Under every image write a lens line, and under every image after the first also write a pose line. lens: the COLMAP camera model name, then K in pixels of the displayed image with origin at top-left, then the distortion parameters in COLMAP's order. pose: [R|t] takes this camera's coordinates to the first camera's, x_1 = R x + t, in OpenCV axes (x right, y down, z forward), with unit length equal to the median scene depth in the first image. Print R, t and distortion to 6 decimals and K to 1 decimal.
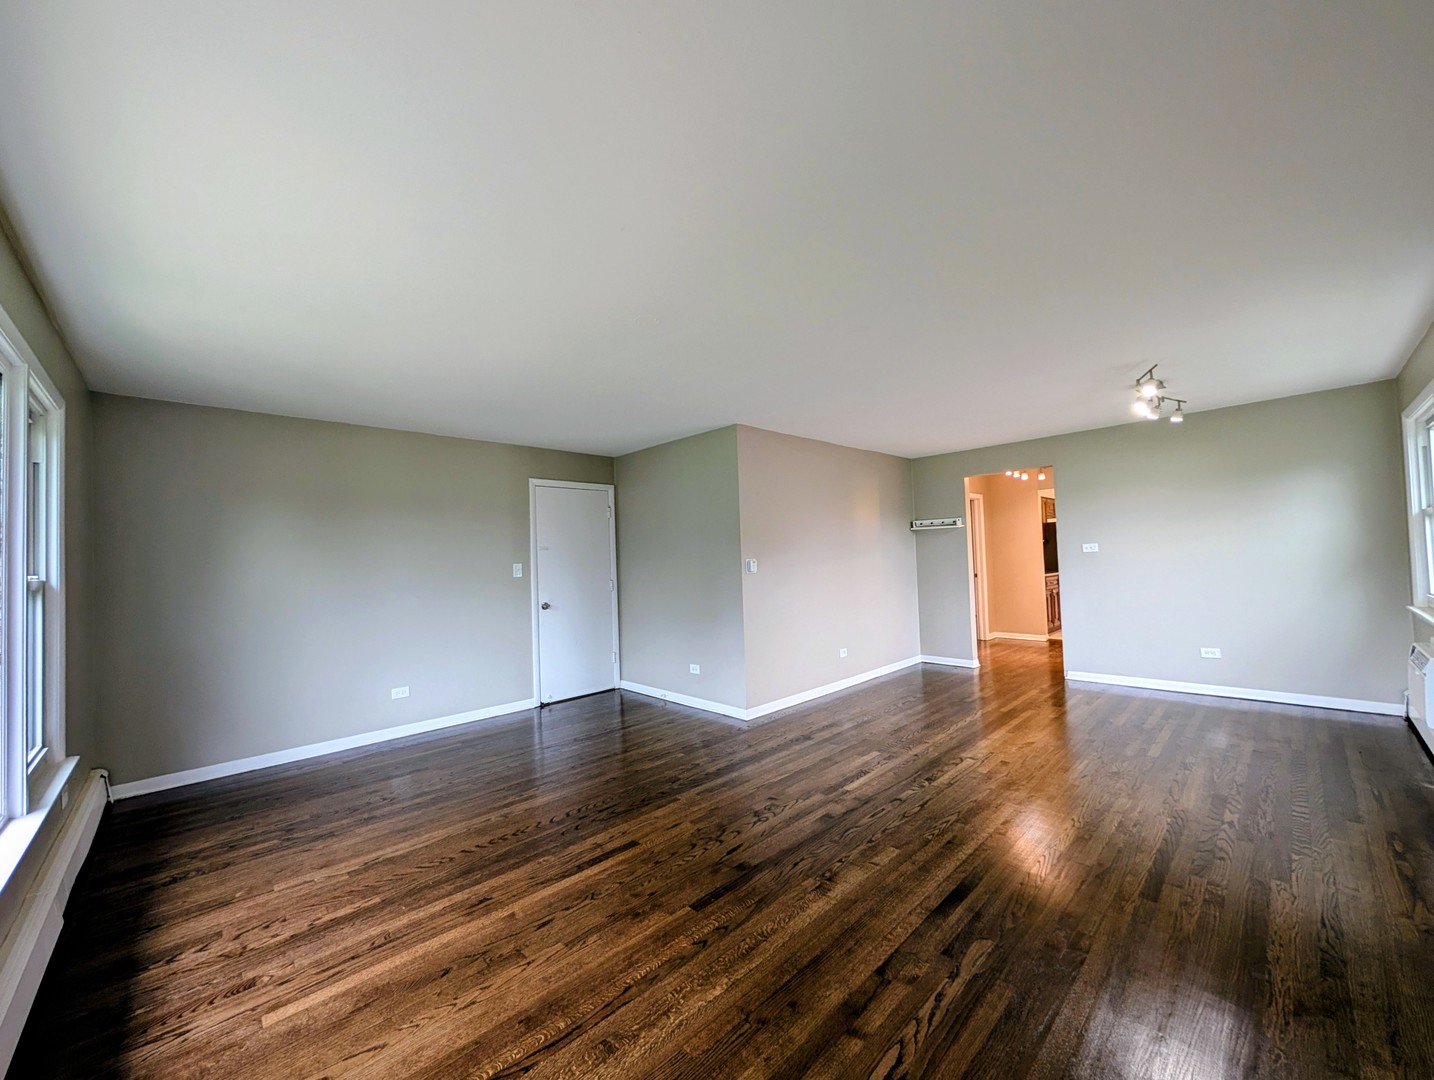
lens RADIAL K [[554.1, 0, 713.0], [0, 554.1, 545.1], [0, 0, 1]] dist [0.003029, 0.000316]
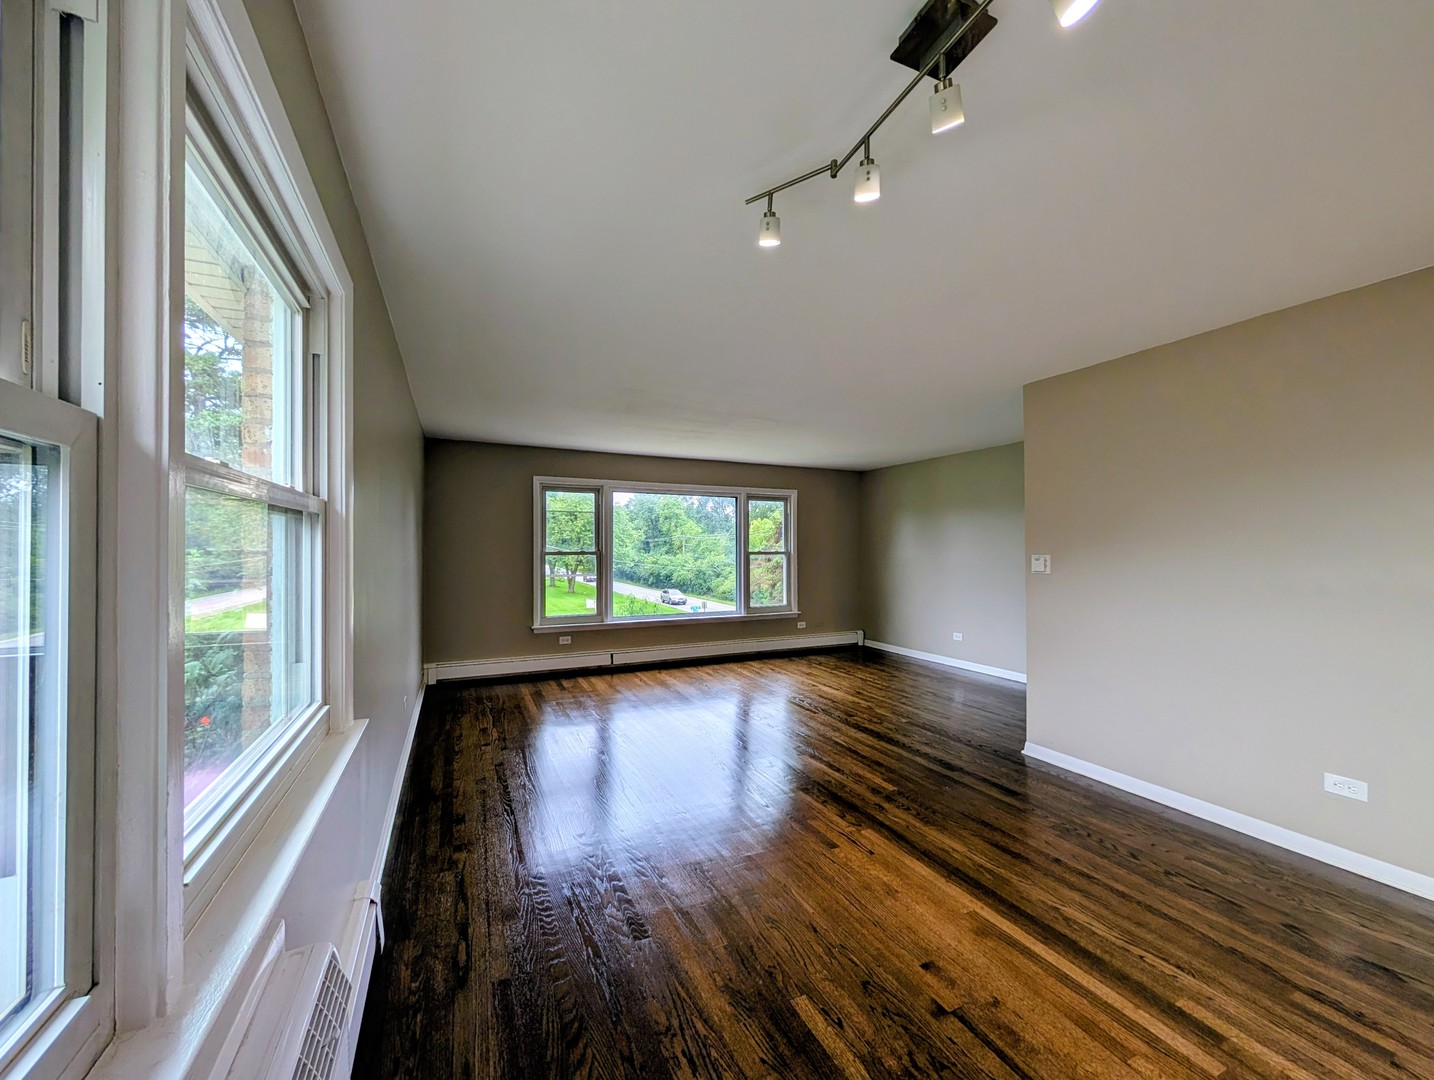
lens RADIAL K [[554.1, 0, 713.0], [0, 554.1, 545.1], [0, 0, 1]] dist [0.003029, 0.000316]
pose [[-0.322410, 0.026504, -0.946229, 1.897225], [0.037580, 0.999178, 0.015183, -0.031625], [0.945854, -0.030664, -0.323141, 1.658046]]
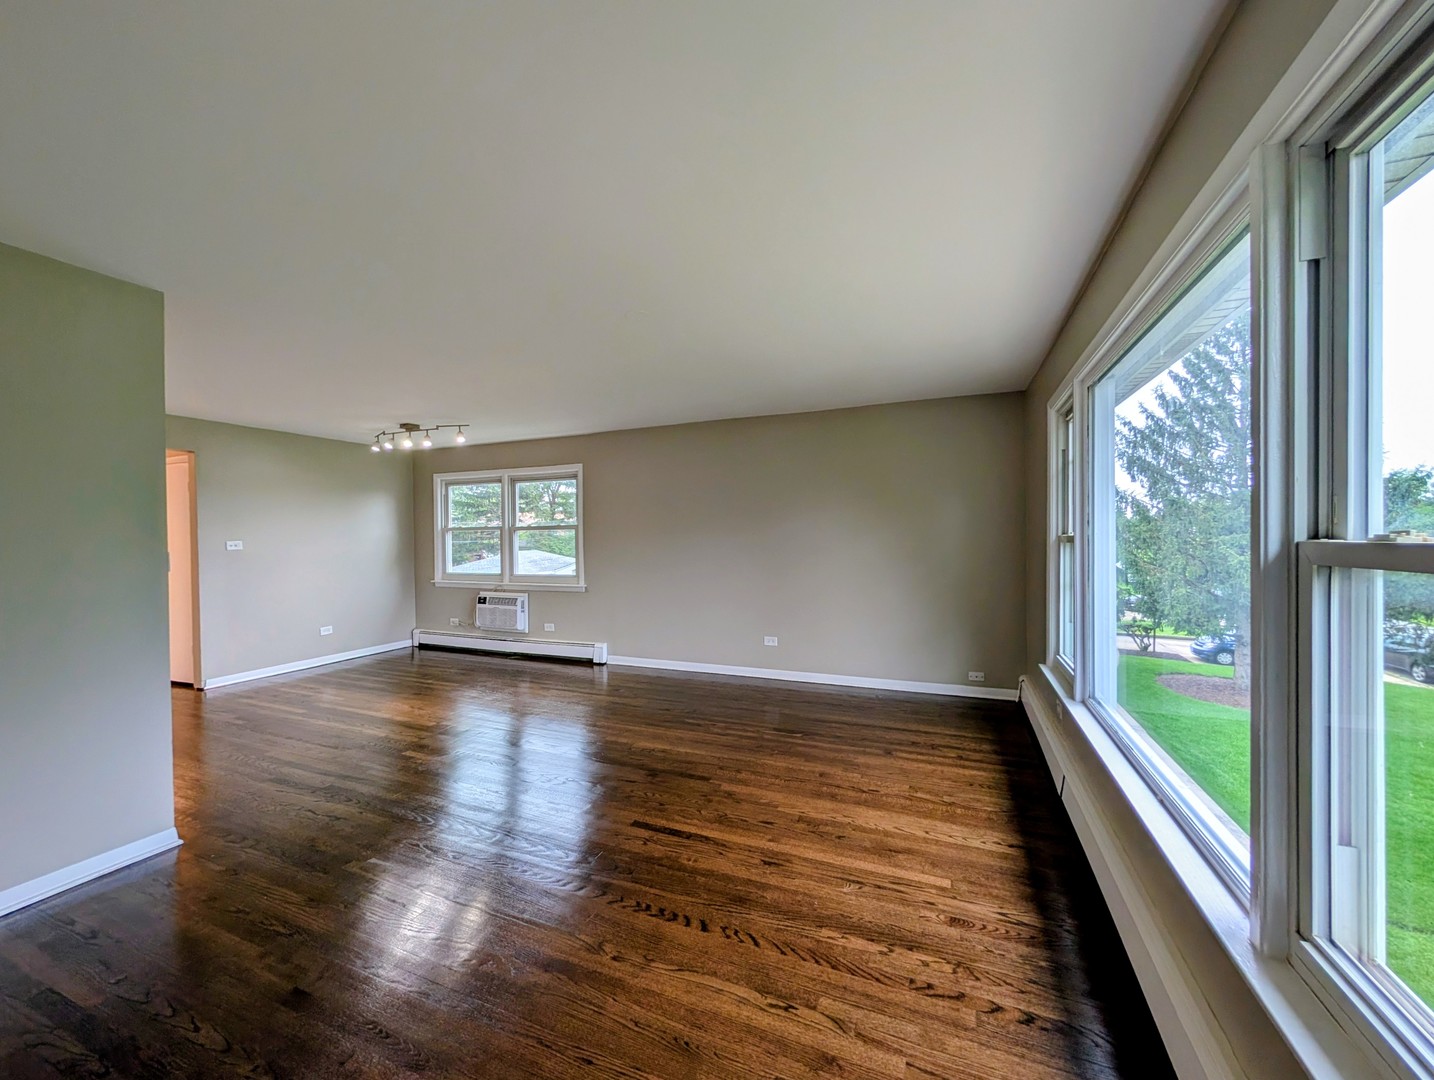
lens RADIAL K [[554.1, 0, 713.0], [0, 554.1, 545.1], [0, 0, 1]] dist [0.003029, 0.000316]
pose [[-0.392775, 0.026921, 0.919241, -1.285354], [-0.001478, 0.999552, -0.029904, 0.074593], [-0.919634, -0.013104, -0.392559, 1.445283]]
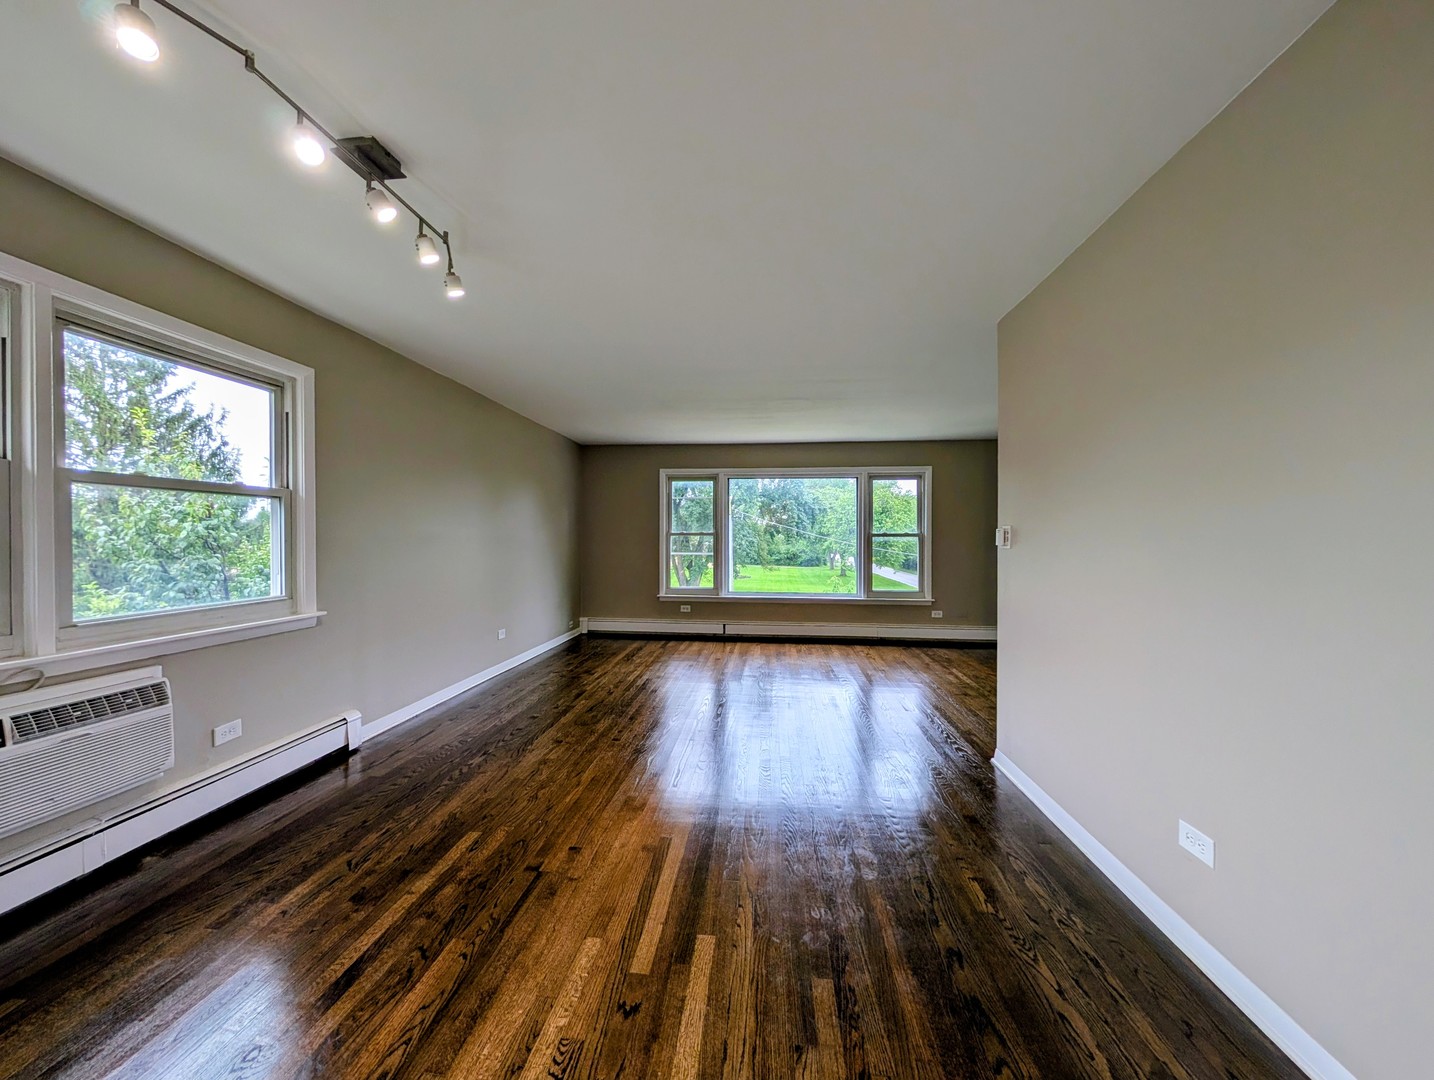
lens RADIAL K [[556.6, 0, 708.4], [0, 556.6, 541.0], [0, 0, 1]] dist [0.000167, -0.000035]
pose [[-0.768100, 0.034613, -0.639394, 1.501880], [0.040613, 0.999161, 0.005301, 0.047995], [0.639041, -0.021896, -0.768861, 2.584510]]
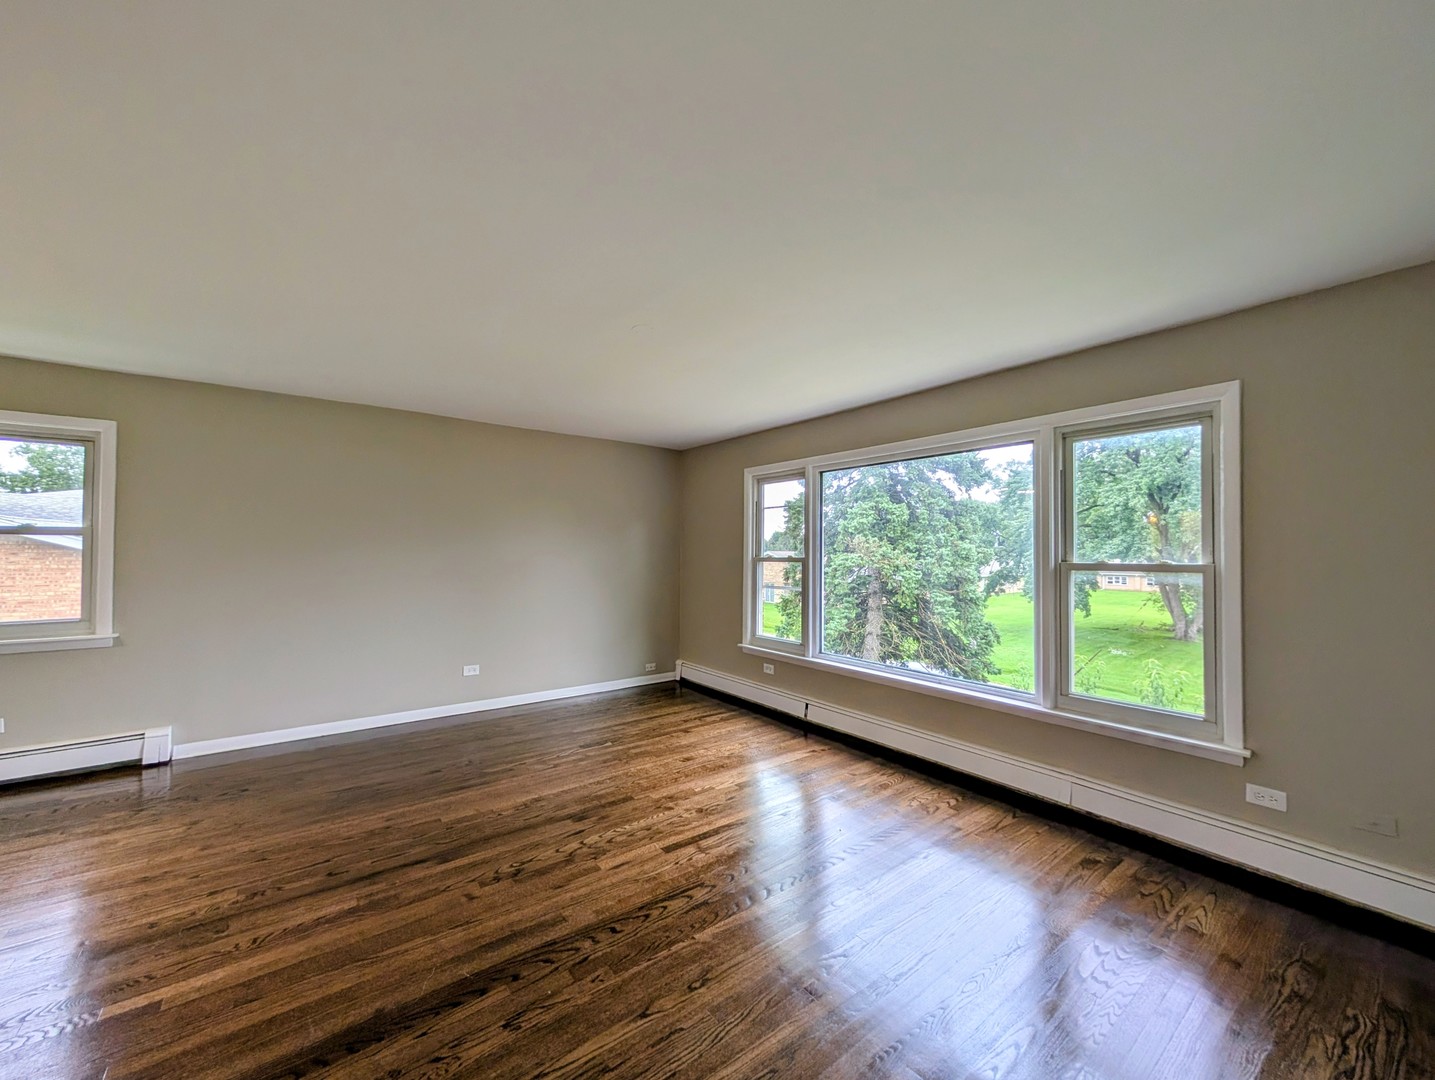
lens RADIAL K [[552.6, 0, 706.6], [0, 552.6, 542.6], [0, 0, 1]] dist [-0.000278, -0.000054]
pose [[-0.991701, 0.030552, 0.124886, -0.398055], [0.024480, 0.998456, -0.049871, 0.055221], [-0.126216, -0.046400, -0.990917, 2.253001]]
